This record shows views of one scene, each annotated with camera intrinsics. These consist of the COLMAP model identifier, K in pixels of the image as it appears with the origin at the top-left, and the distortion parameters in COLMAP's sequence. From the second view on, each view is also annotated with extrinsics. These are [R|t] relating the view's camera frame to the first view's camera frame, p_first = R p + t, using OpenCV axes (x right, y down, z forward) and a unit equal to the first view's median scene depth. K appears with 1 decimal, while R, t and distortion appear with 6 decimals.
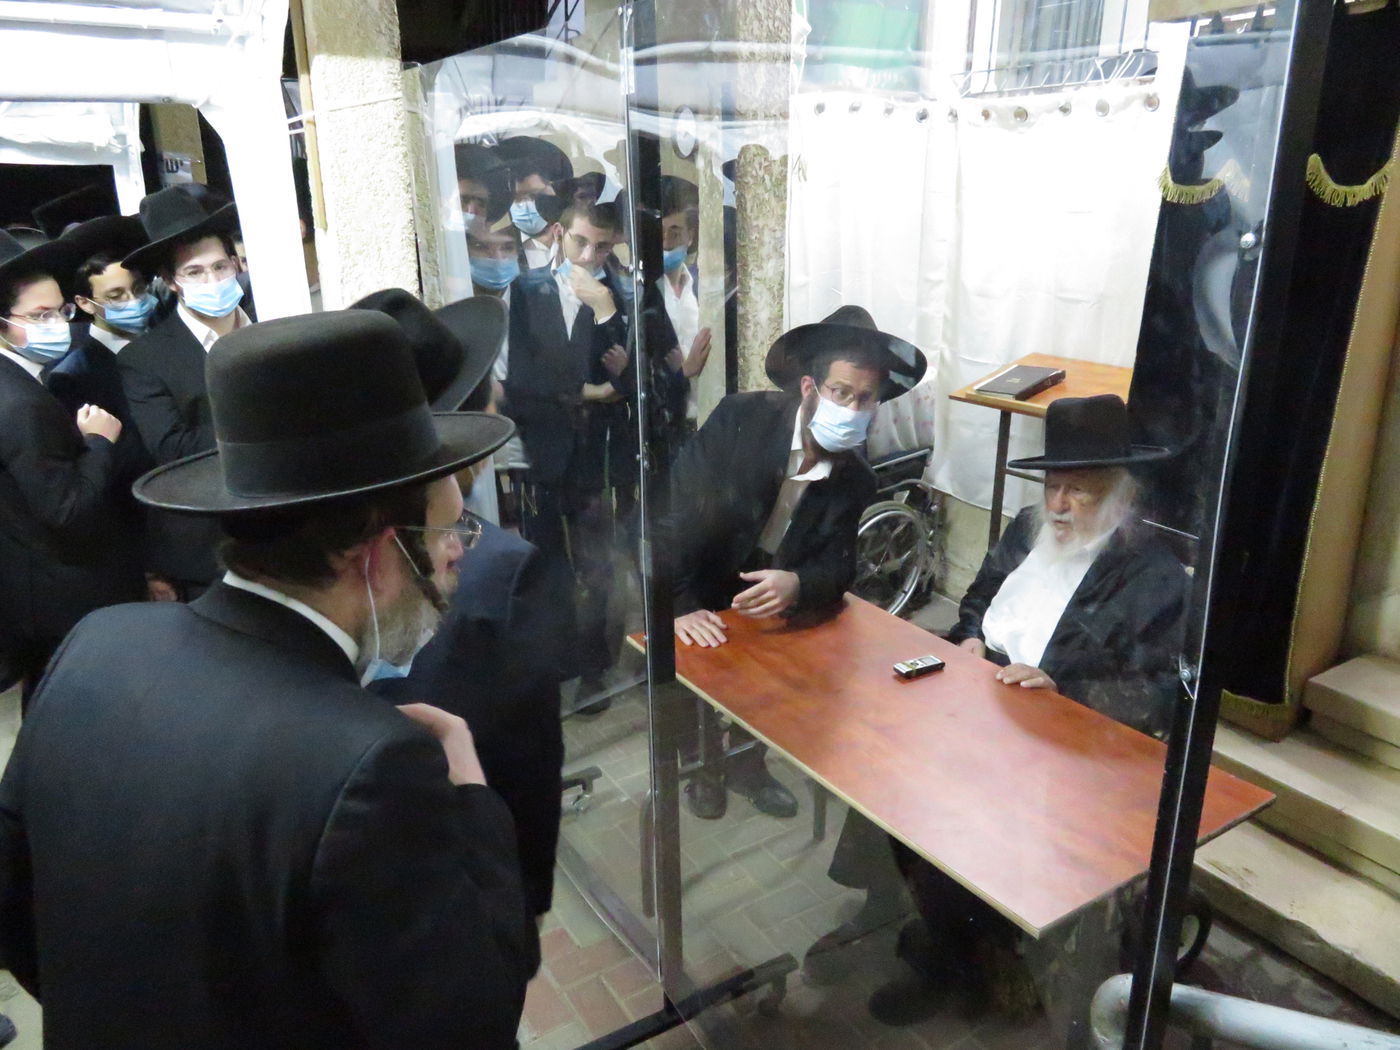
lens RADIAL K [[1016.6, 0, 702.7], [0, 1016.6, 542.8], [0, 0, 1]] dist [0.001320, -0.005838]
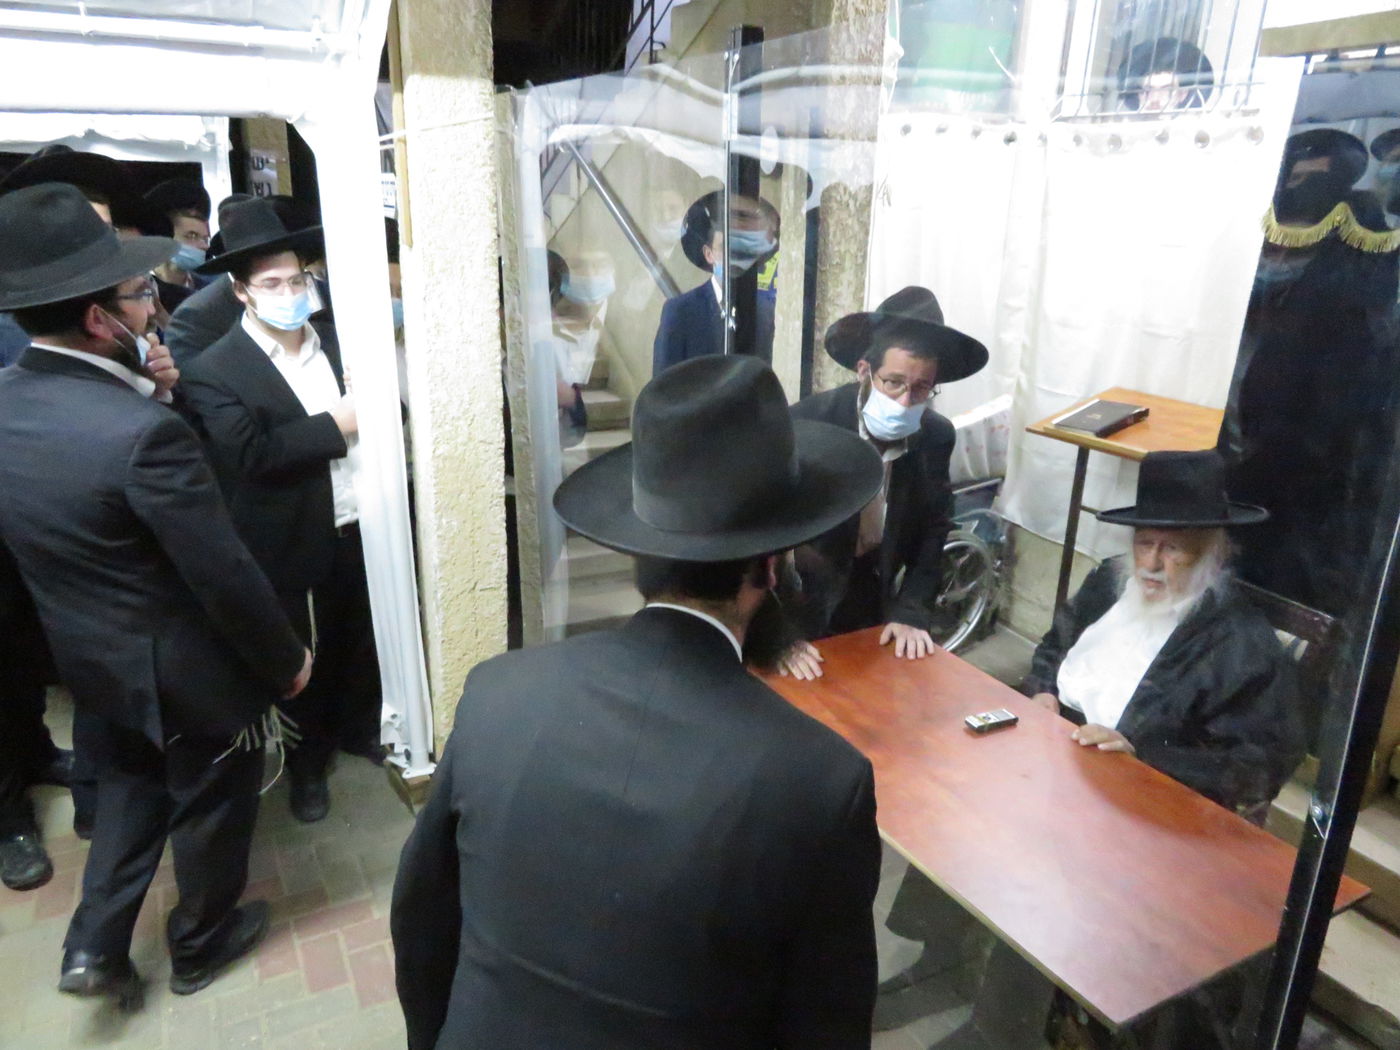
lens RADIAL K [[1016.7, 0, 700.8], [0, 1016.7, 543.9], [0, 0, 1]] dist [-0.001357, 0.001510]
pose [[0.997588, 0.046954, -0.051122, -0.016482], [-0.046753, 0.998893, 0.005118, -0.027692], [0.051306, -0.002716, 0.998679, 0.008760]]
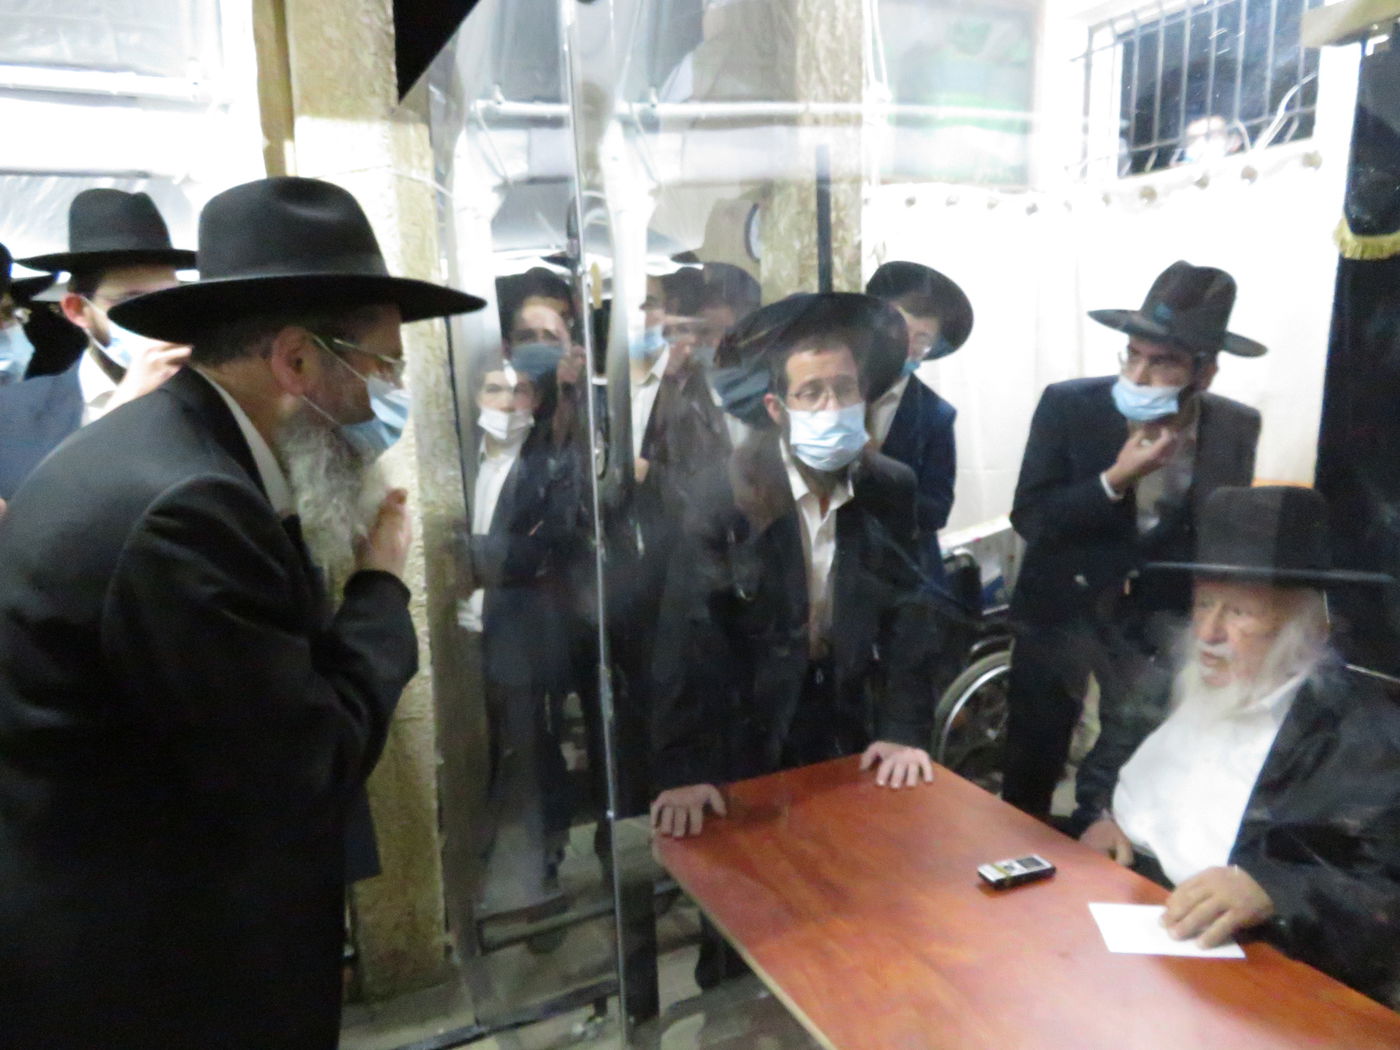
lens RADIAL K [[1016.6, 0, 702.7], [0, 1016.6, 542.8], [0, 0, 1]] dist [0.001320, -0.005838]
pose [[0.991125, 0.002859, -0.132906, 0.065904], [-0.023915, 0.987293, -0.157101, 0.011243], [0.130768, 0.158886, 0.978599, 0.189105]]
